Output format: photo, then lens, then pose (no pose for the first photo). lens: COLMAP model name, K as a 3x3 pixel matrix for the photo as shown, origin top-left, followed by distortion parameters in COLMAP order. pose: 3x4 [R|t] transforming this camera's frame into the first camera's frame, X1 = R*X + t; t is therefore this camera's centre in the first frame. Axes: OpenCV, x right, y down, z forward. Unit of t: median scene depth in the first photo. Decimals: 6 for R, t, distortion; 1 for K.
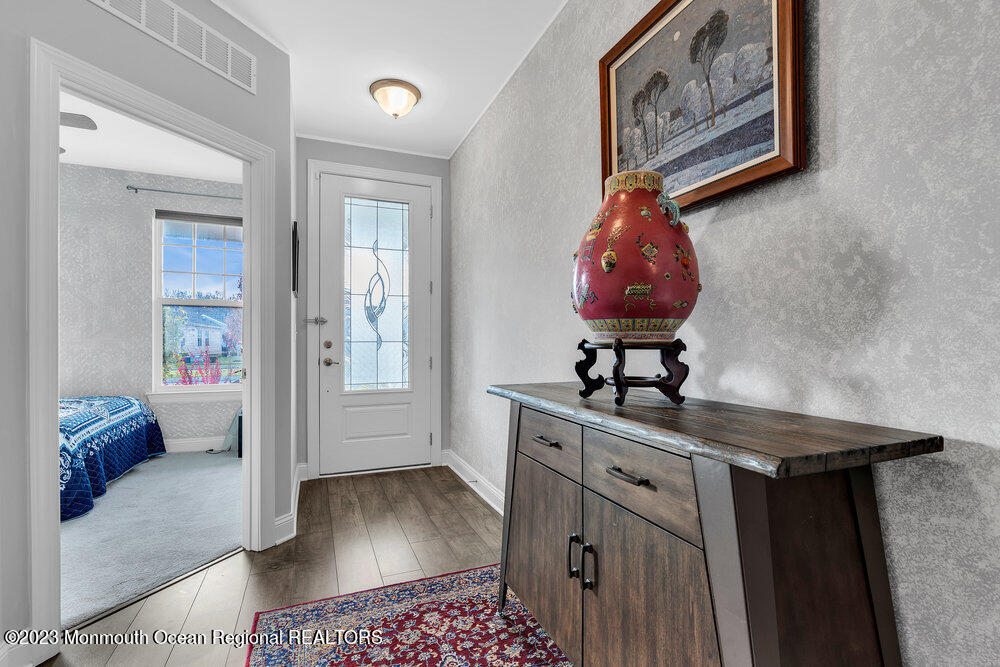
lens RADIAL K [[454.4, 0, 498.3], [0, 454.4, 340.8], [0, 0, 1]] dist [-0.002130, 0.000173]
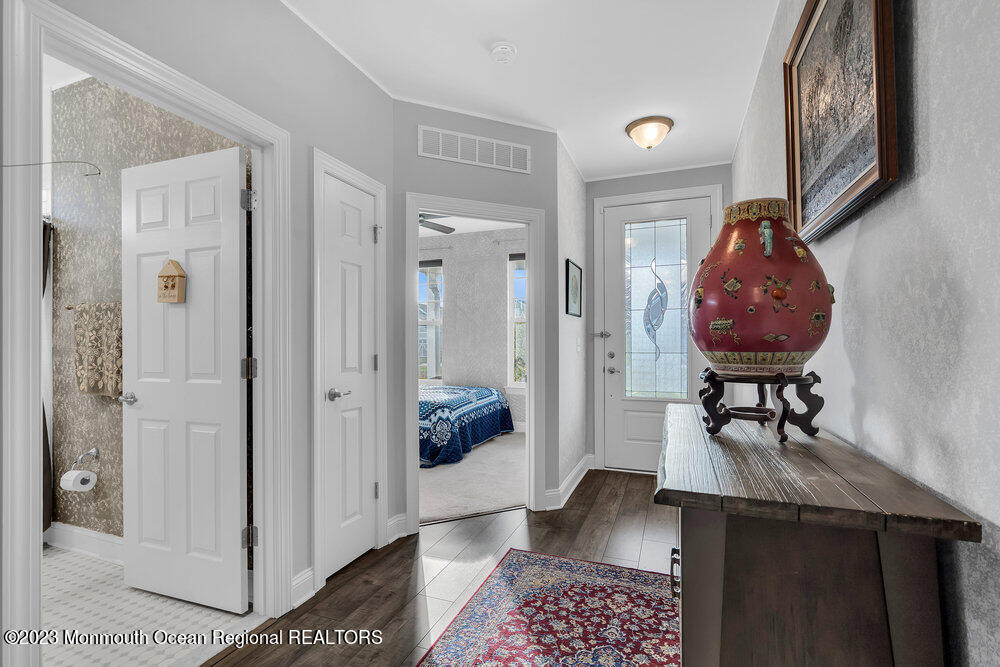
lens RADIAL K [[454.4, 0, 498.3], [0, 454.4, 340.8], [0, 0, 1]] dist [-0.002130, 0.000173]
pose [[0.722220, -0.004408, -0.691650, 0.328681], [0.002022, 0.999989, -0.004261, -0.036072], [0.691661, 0.001678, 0.722220, -0.046979]]
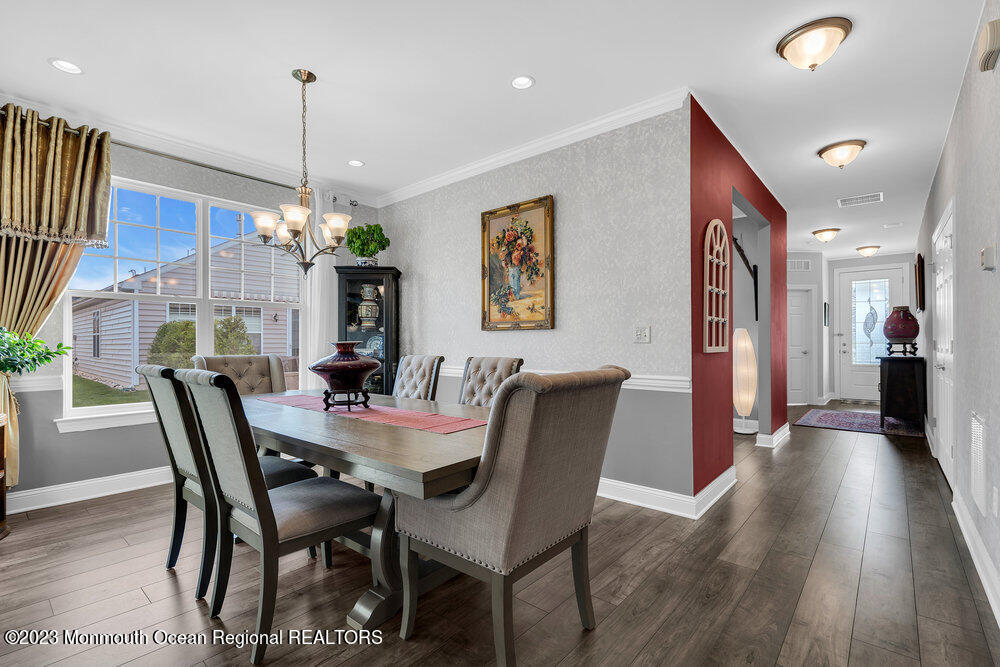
lens RADIAL K [[454.4, 0, 498.3], [0, 454.4, 340.8], [0, 0, 1]] dist [-0.002130, 0.000173]
pose [[0.451283, -0.003594, -0.892374, 1.417085], [-0.002257, 0.999984, -0.005169, 0.008529], [0.892378, 0.004347, 0.451268, -2.576135]]
